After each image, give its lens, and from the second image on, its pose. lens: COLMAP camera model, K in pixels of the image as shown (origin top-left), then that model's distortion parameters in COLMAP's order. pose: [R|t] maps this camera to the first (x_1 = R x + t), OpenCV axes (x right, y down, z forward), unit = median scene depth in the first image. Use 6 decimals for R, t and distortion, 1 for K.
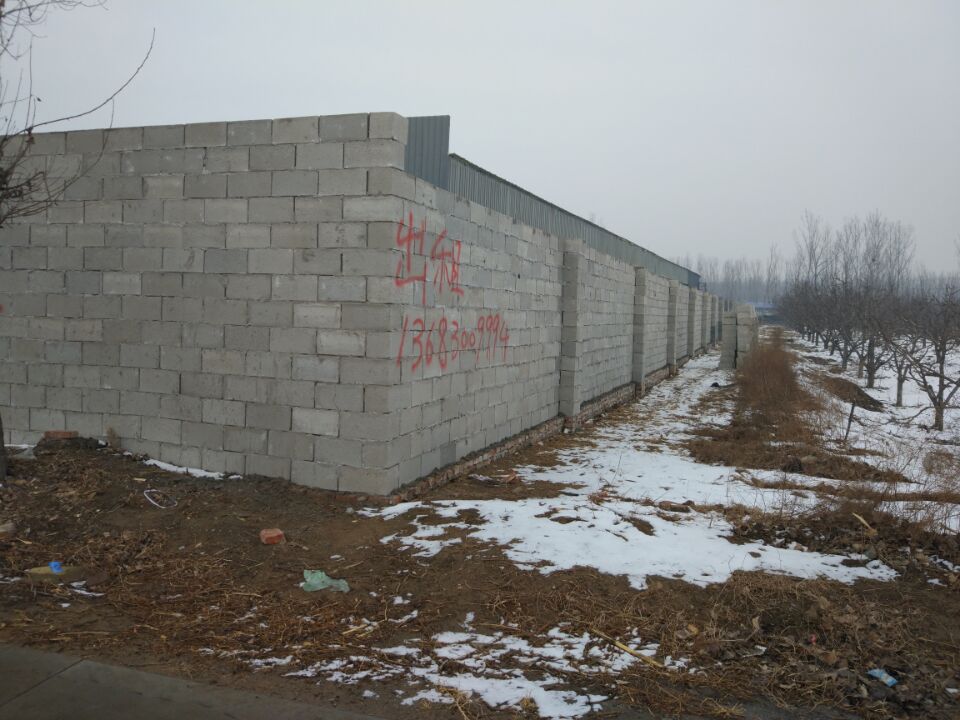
lens RADIAL K [[759.5, 0, 488.2], [0, 759.5, 327.3], [0, 0, 1]] dist [0.021409, -0.076087]
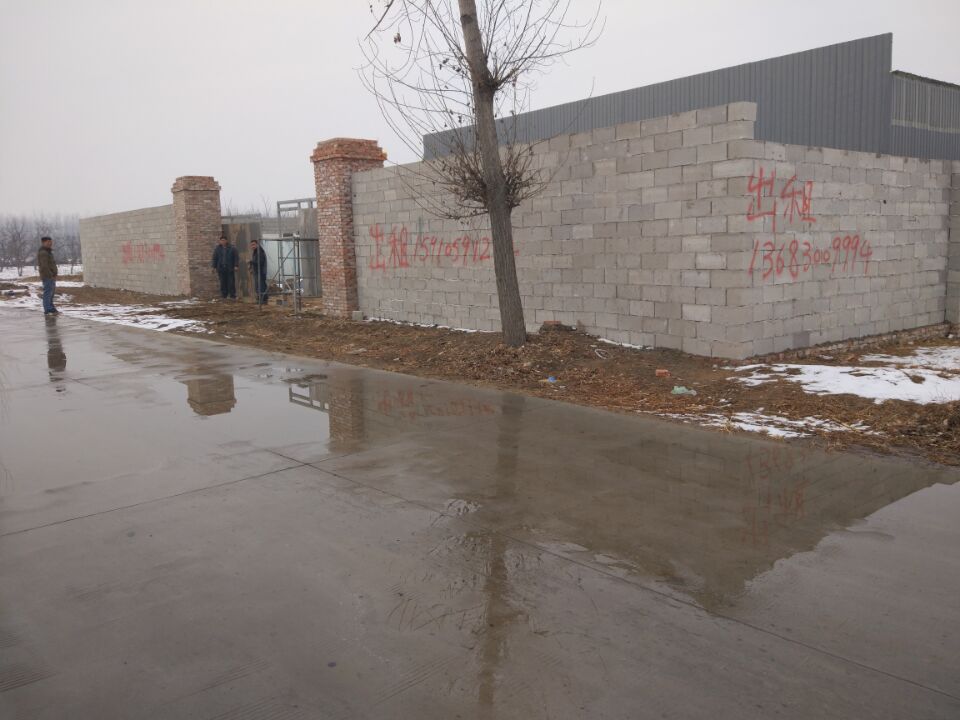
lens RADIAL K [[759.5, 0, 475.1], [0, 759.5, 354.9], [0, 0, 1]] dist [0.021409, -0.076087]
pose [[0.819525, 0.020814, -0.572666, 0.278906], [0.046316, 0.993665, 0.102397, 0.028032], [0.571169, -0.110440, 0.813369, -0.504679]]
